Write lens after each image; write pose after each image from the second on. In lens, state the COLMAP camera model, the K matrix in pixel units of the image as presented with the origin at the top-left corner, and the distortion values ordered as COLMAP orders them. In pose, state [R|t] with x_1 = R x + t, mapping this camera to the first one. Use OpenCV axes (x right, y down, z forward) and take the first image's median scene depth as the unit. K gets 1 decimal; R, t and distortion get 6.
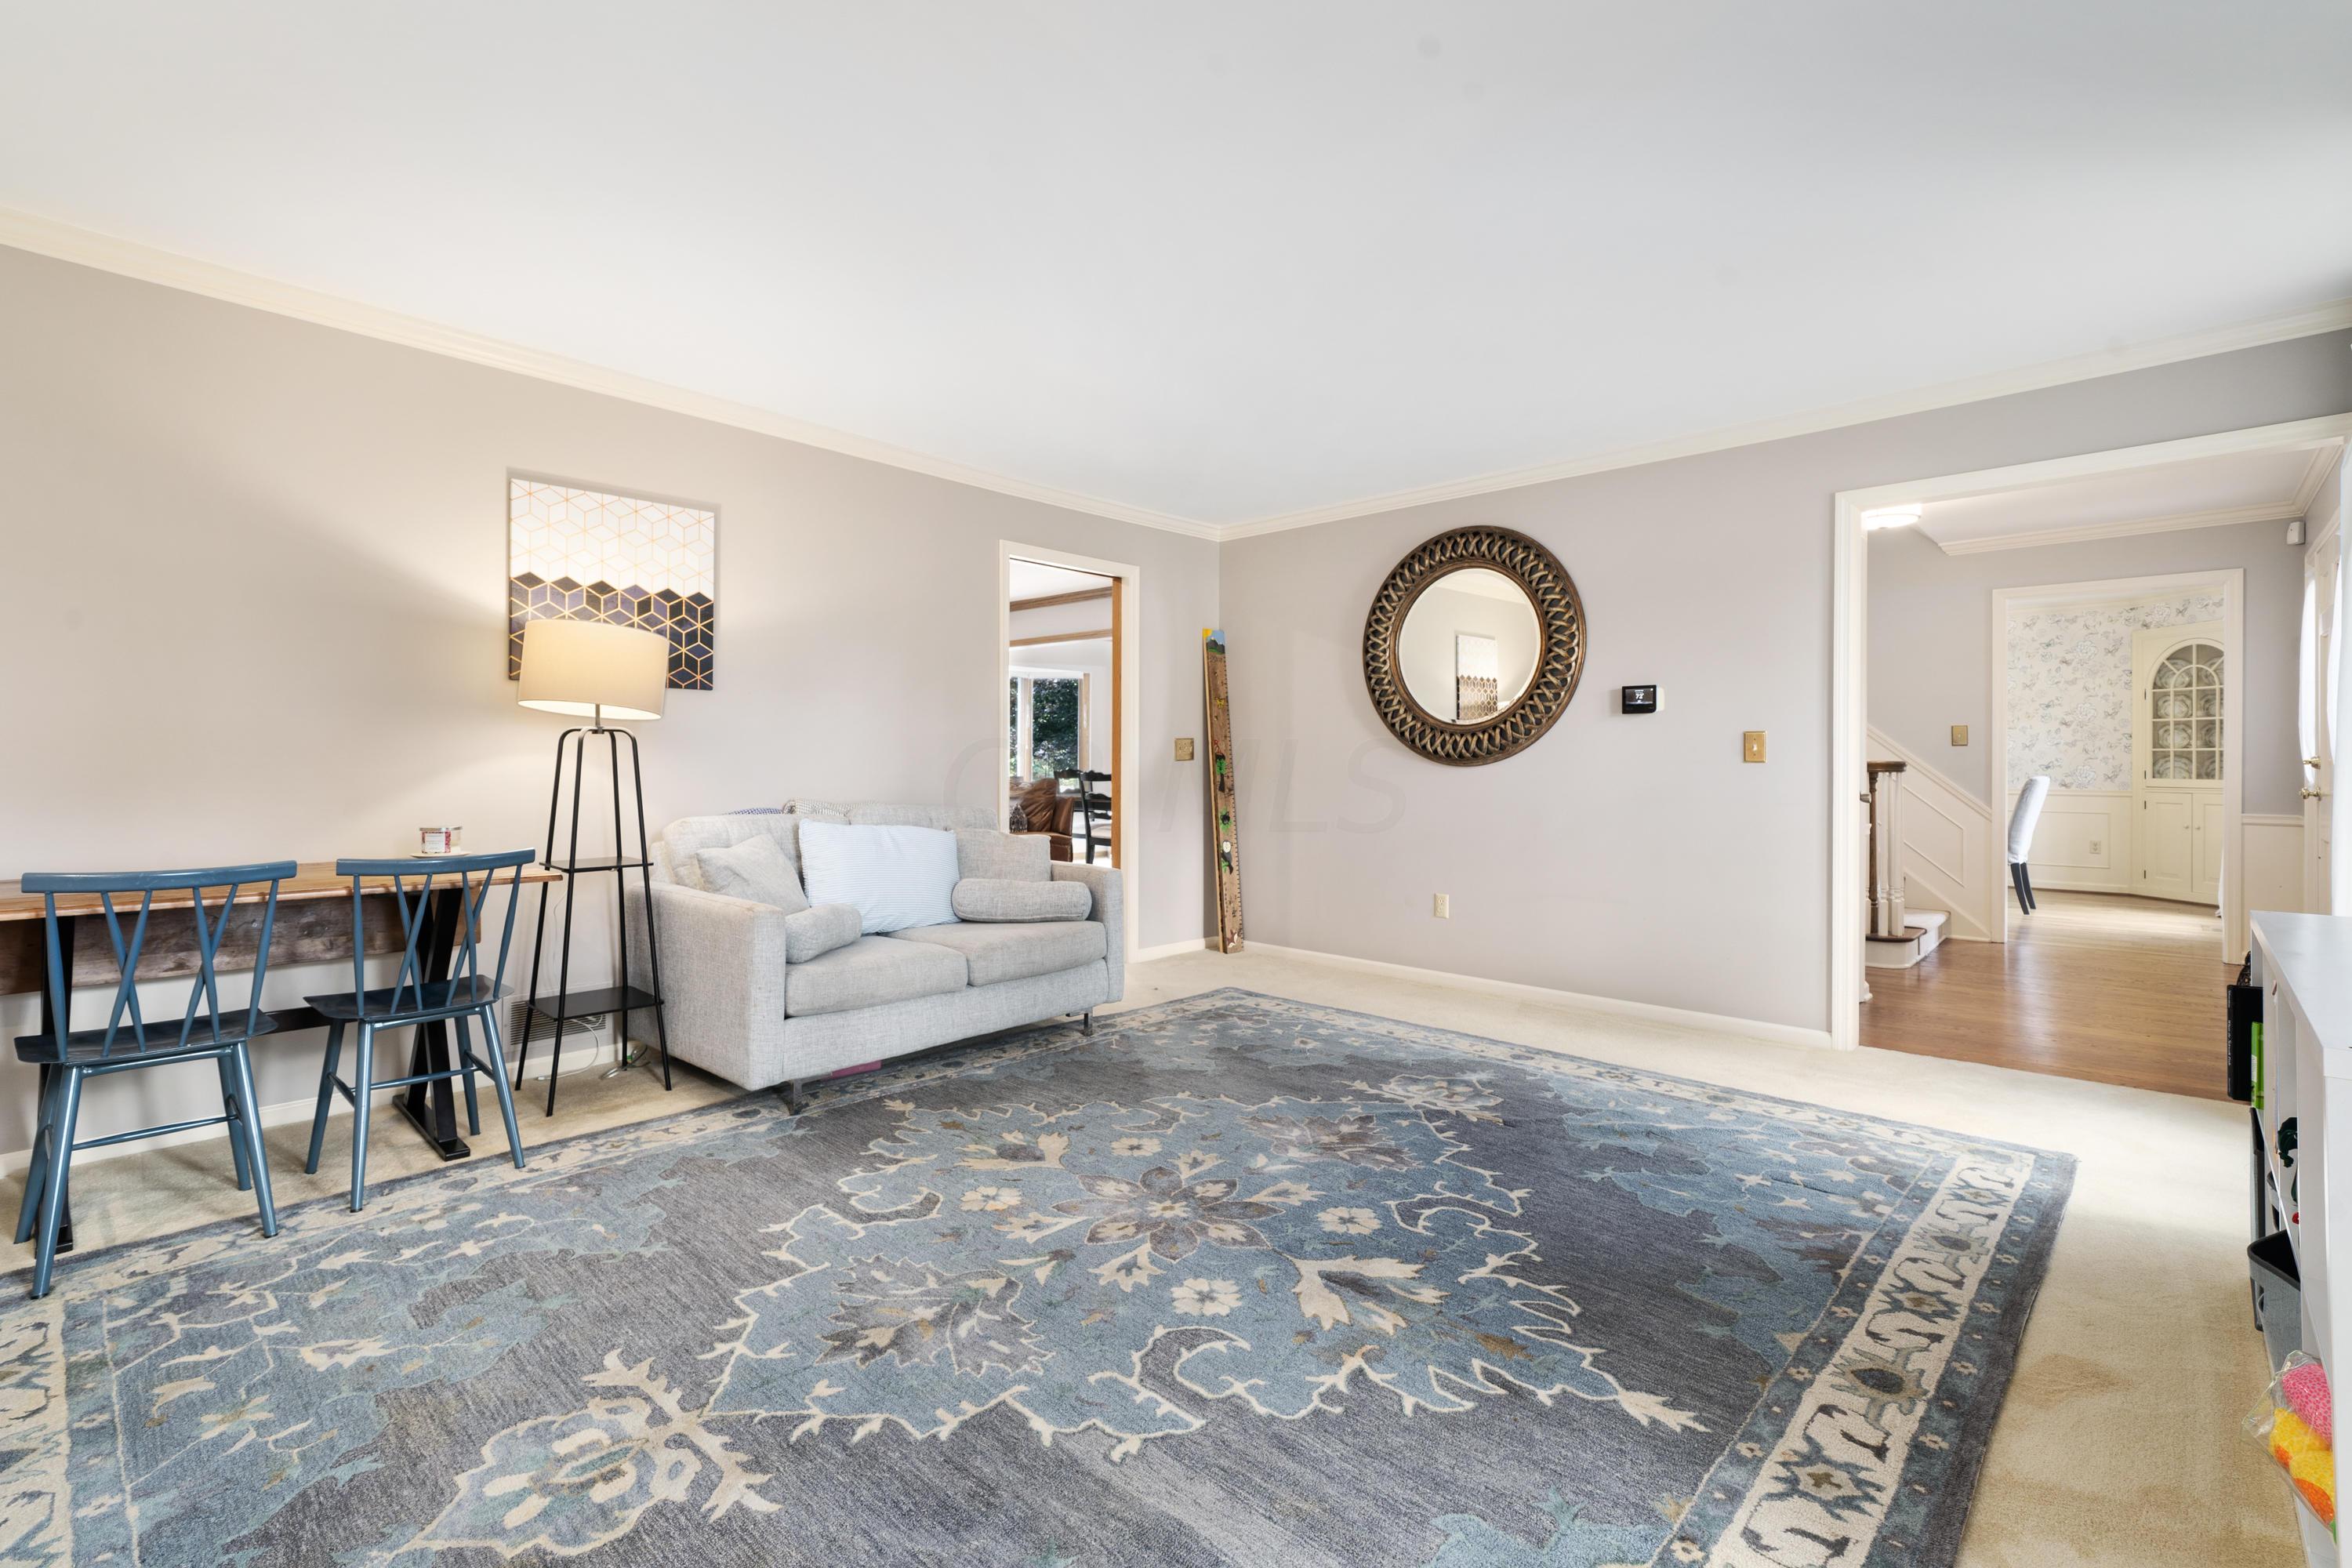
lens RADIAL K [[1063.2, 0, 1173.9], [0, 1063.2, 771.8], [0, 0, 1]] dist [0.000403, 0.001391]
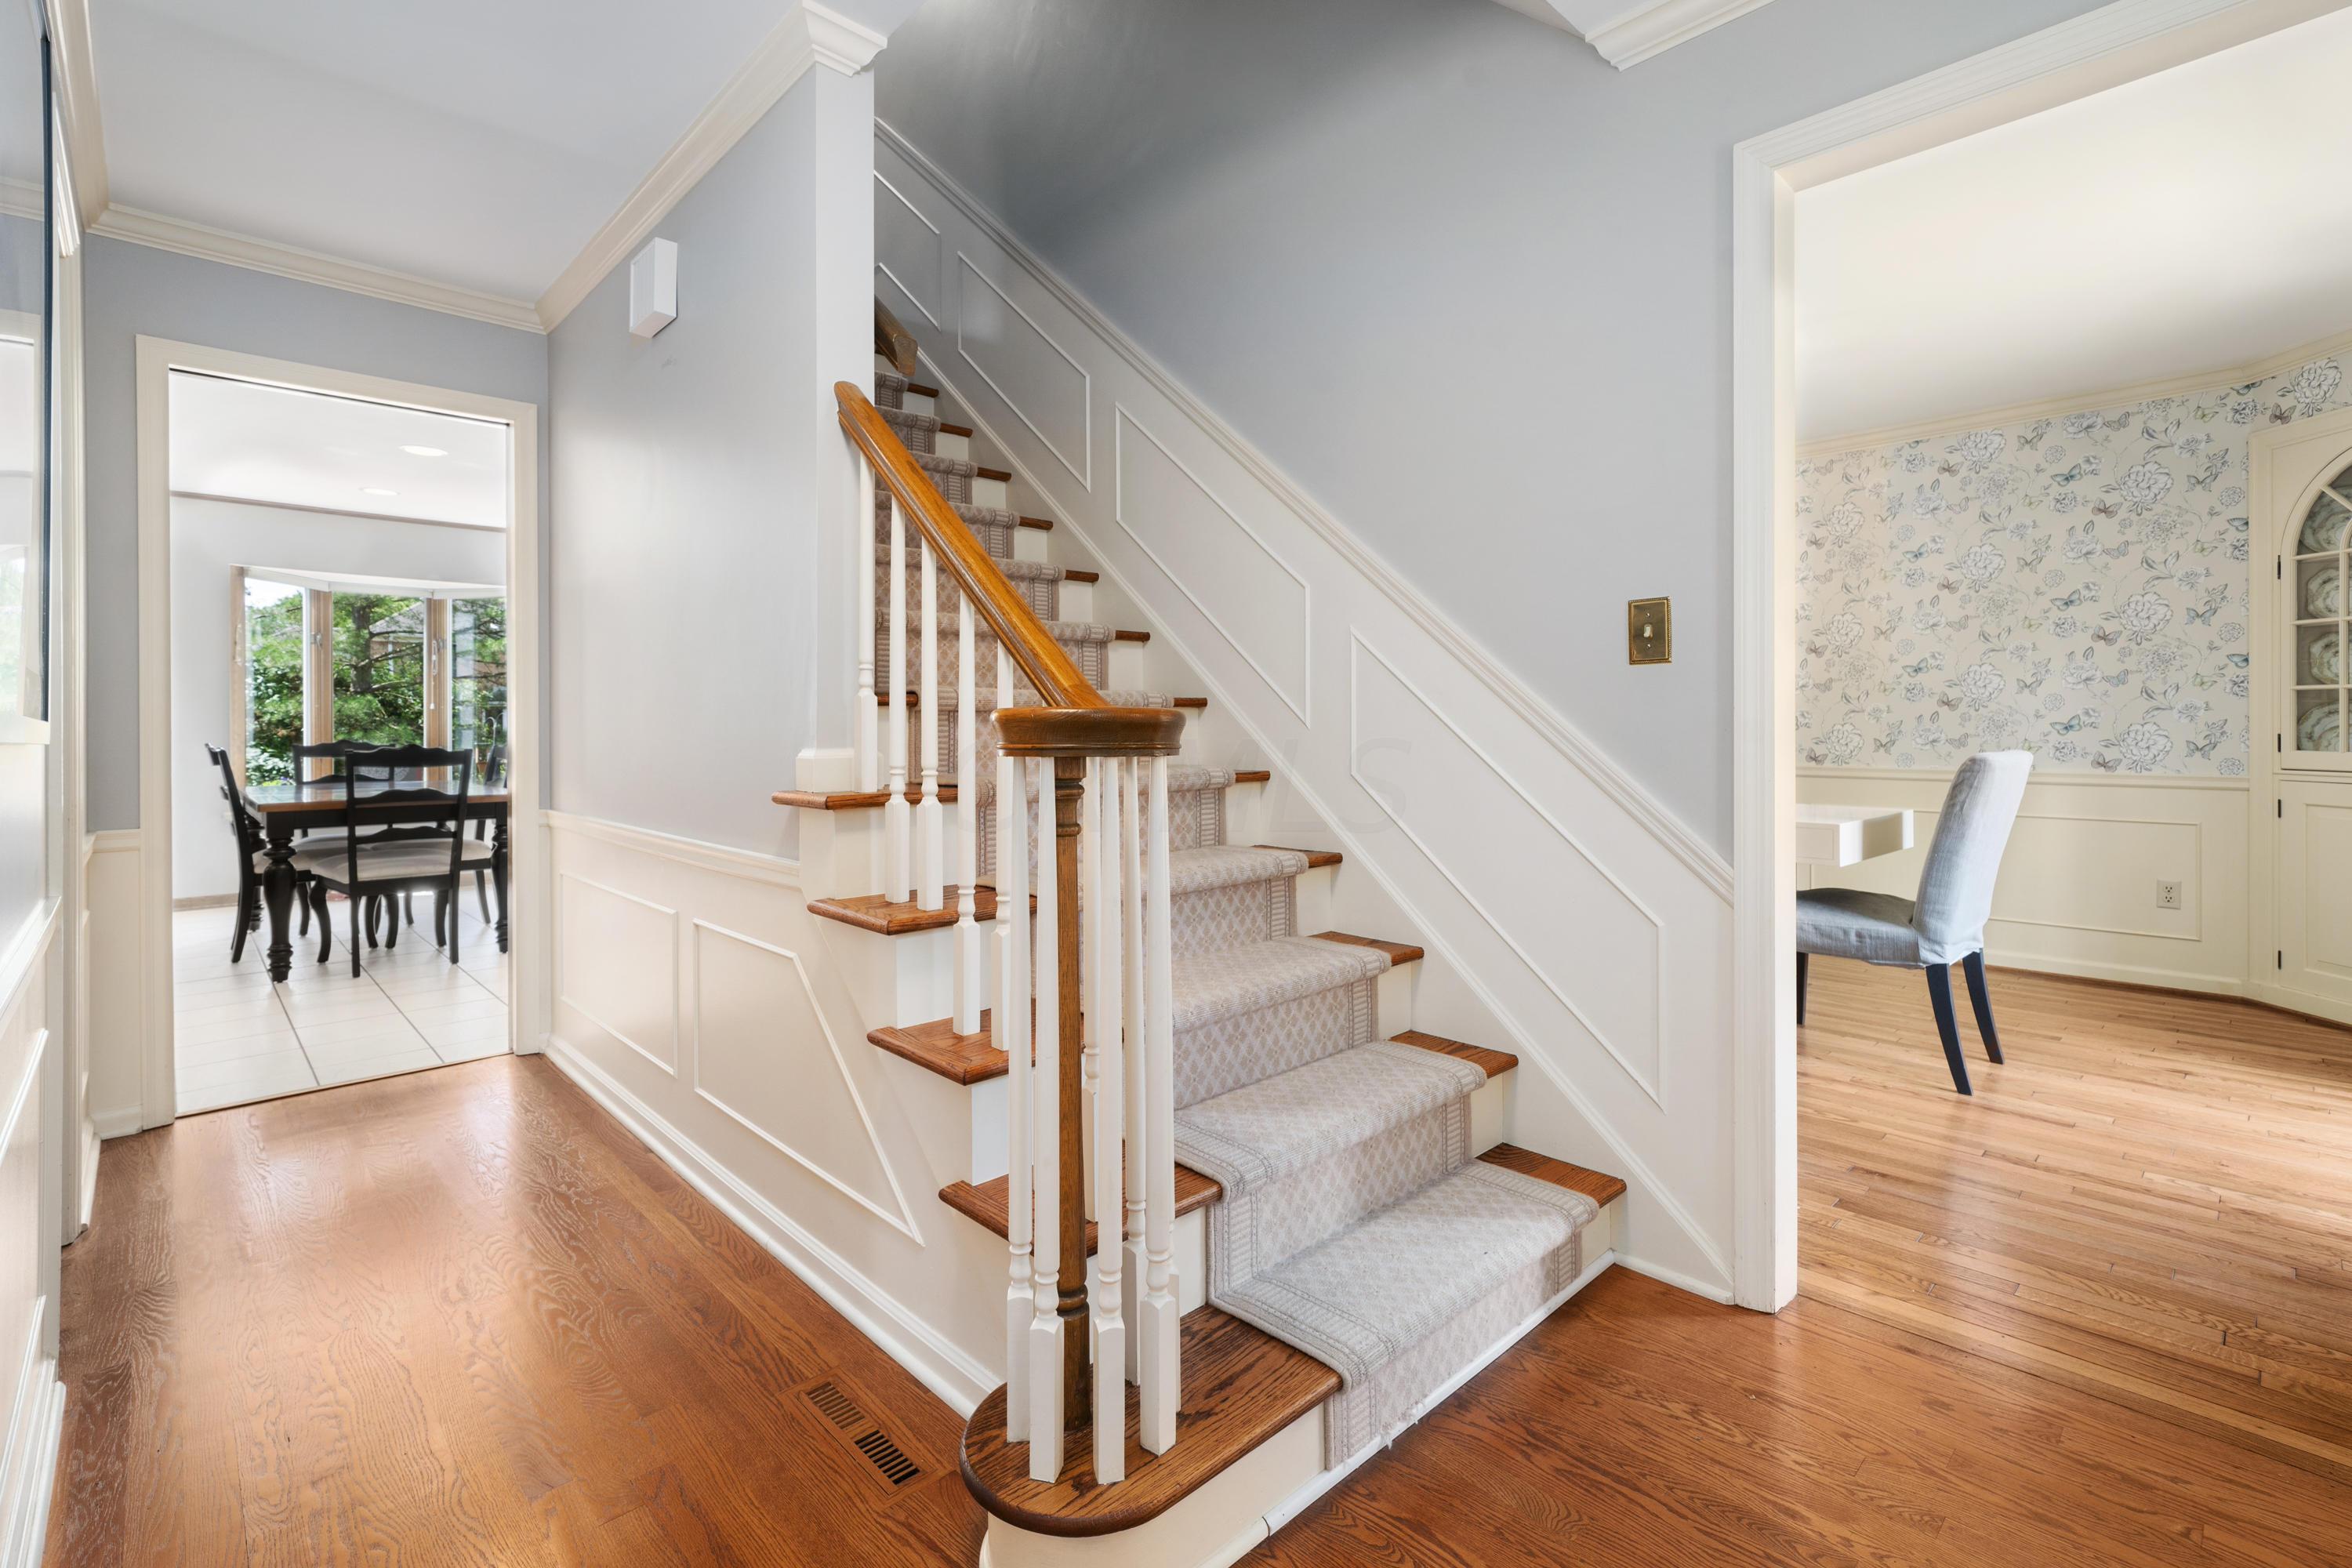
lens RADIAL K [[1063.2, 0, 1183.4], [0, 1063.2, 733.4], [0, 0, 1]] dist [0.000403, 0.001391]
pose [[0.998003, -0.000891, -0.063164, 0.546102], [0.000832, 0.999999, -0.000962, -0.001489], [0.063165, 0.000908, 0.998003, 0.594620]]
